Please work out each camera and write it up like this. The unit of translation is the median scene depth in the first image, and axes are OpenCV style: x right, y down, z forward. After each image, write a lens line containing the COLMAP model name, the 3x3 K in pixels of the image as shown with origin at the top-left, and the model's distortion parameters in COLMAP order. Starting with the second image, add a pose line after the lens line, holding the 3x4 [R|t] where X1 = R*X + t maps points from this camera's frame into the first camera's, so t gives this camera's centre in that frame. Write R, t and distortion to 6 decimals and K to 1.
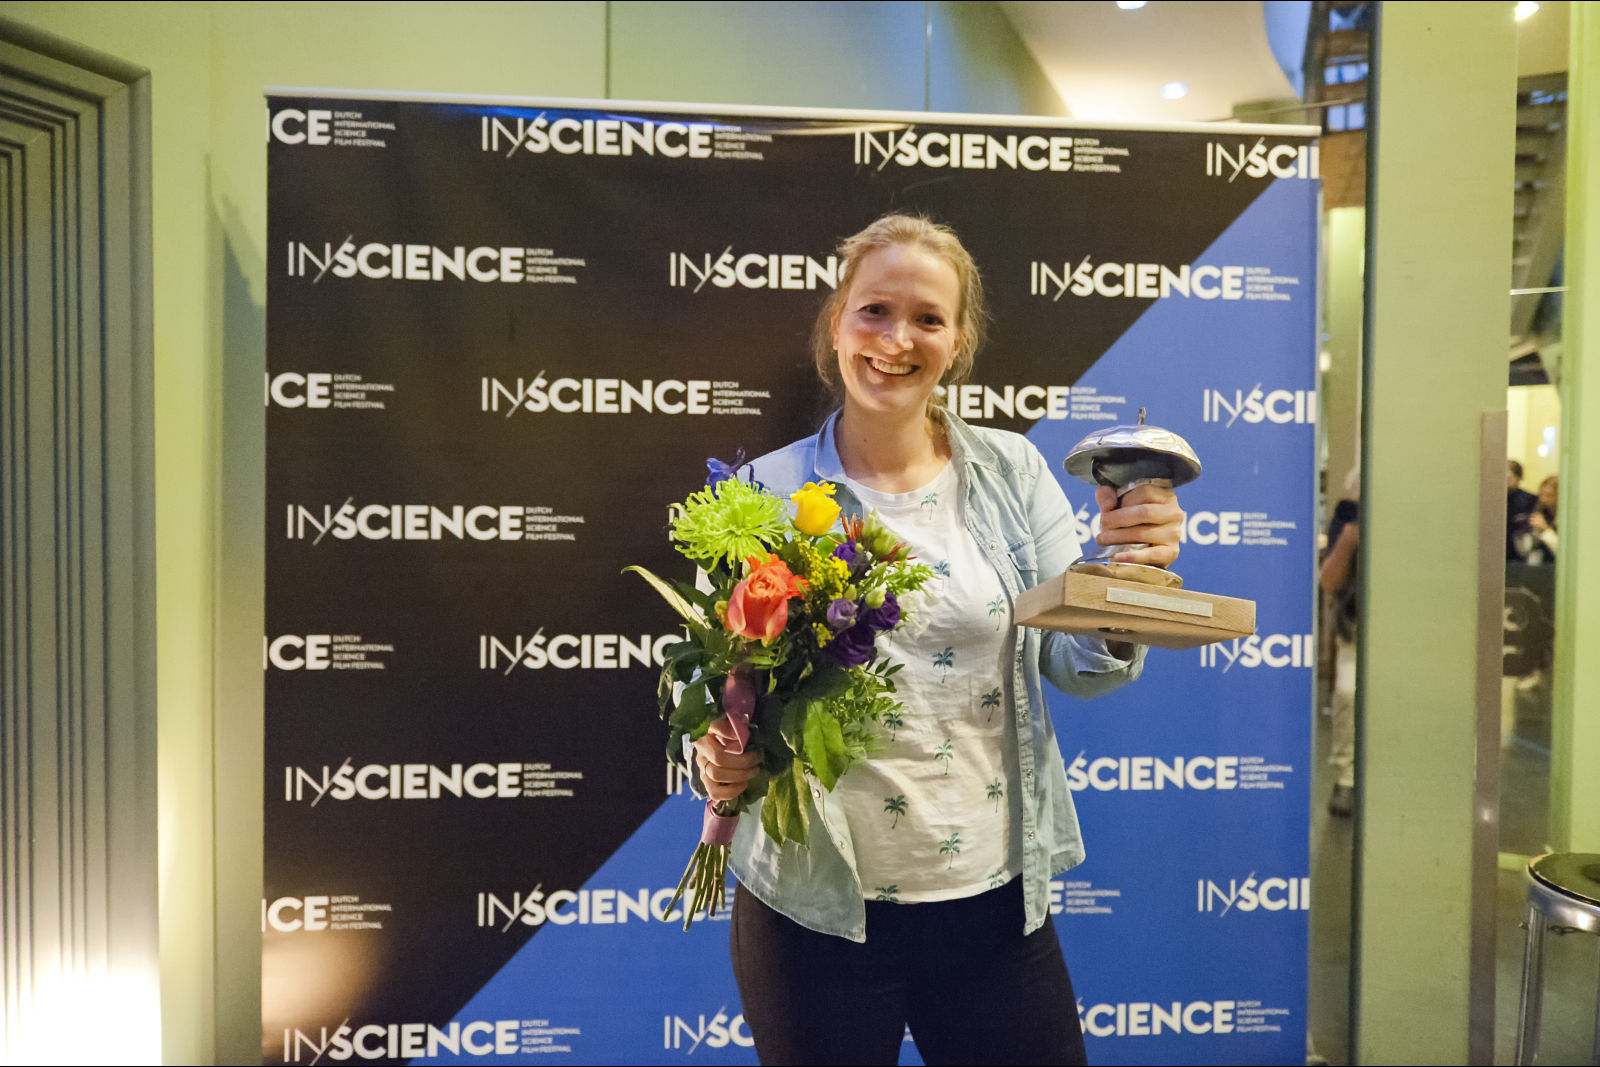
lens RADIAL K [[1104.0, 0, 801.1], [0, 1104.0, 531.9], [0, 0, 1]] dist [-0.003480, 0.005334]
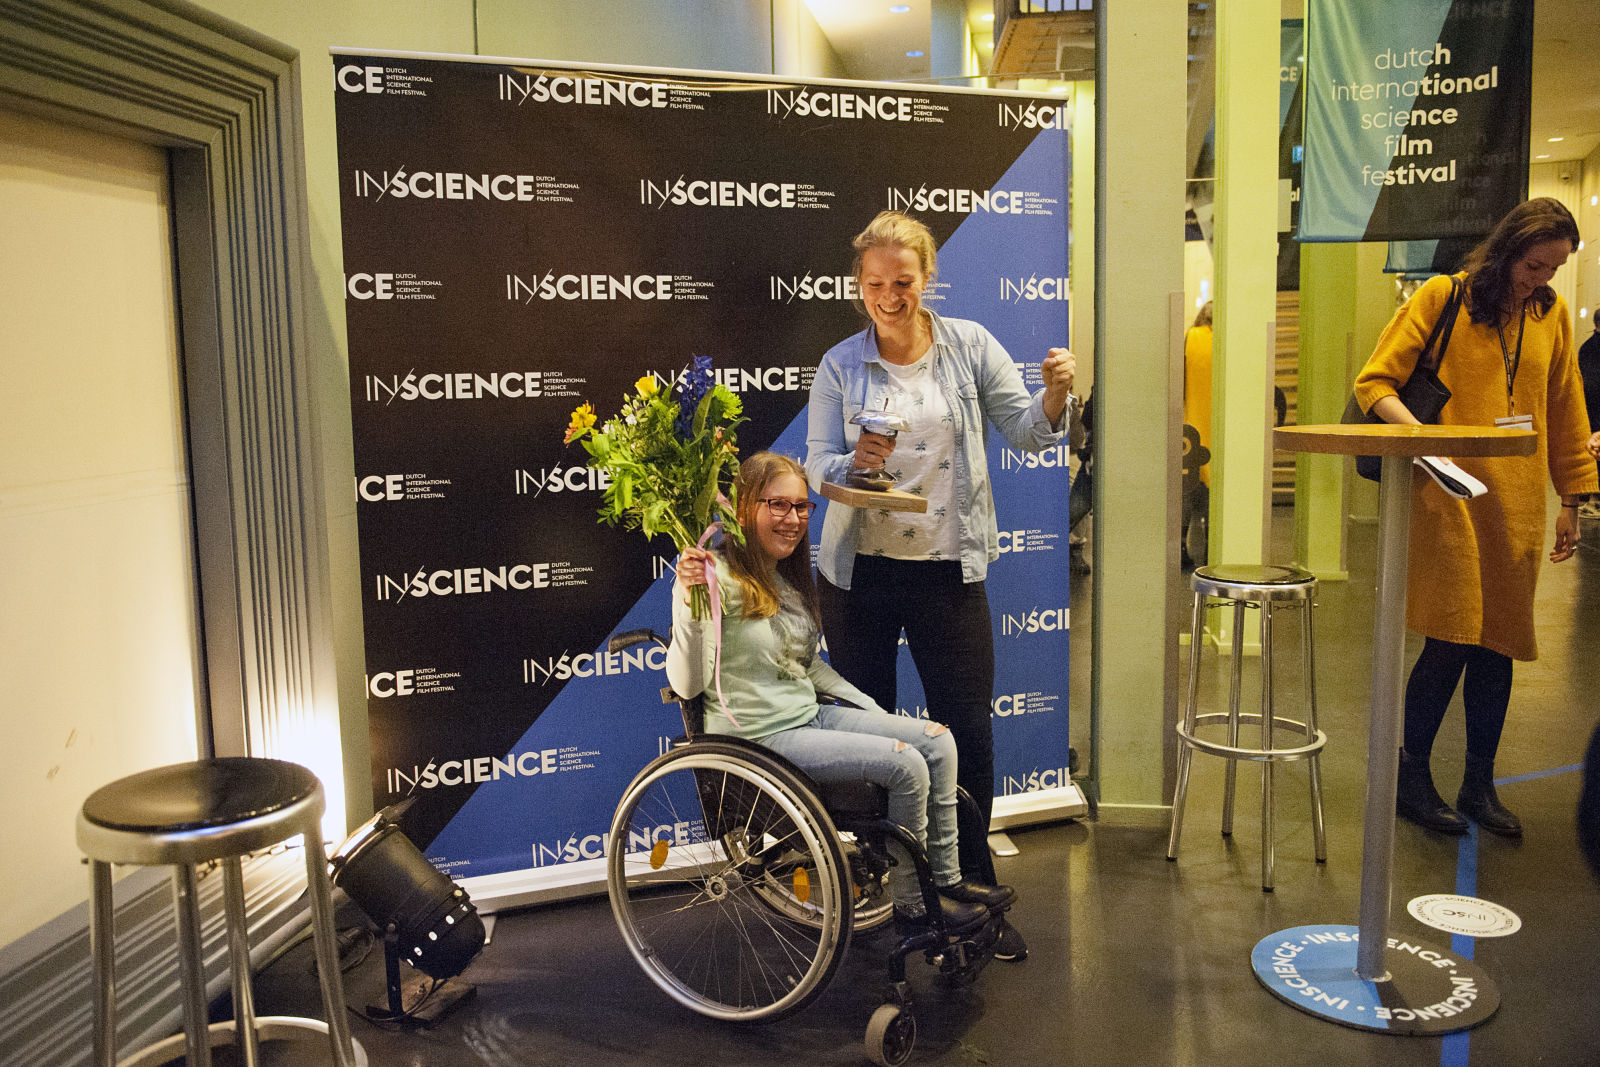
lens RADIAL K [[1259.0, 0, 797.5], [0, 1259.0, 527.5], [0, 0, 1]] dist [-0.033445, 0.001087]
pose [[0.959383, -0.061739, 0.275266, -0.385491], [0.034899, 0.994237, 0.101364, 0.021211], [-0.279938, -0.087641, 0.956009, -0.559723]]
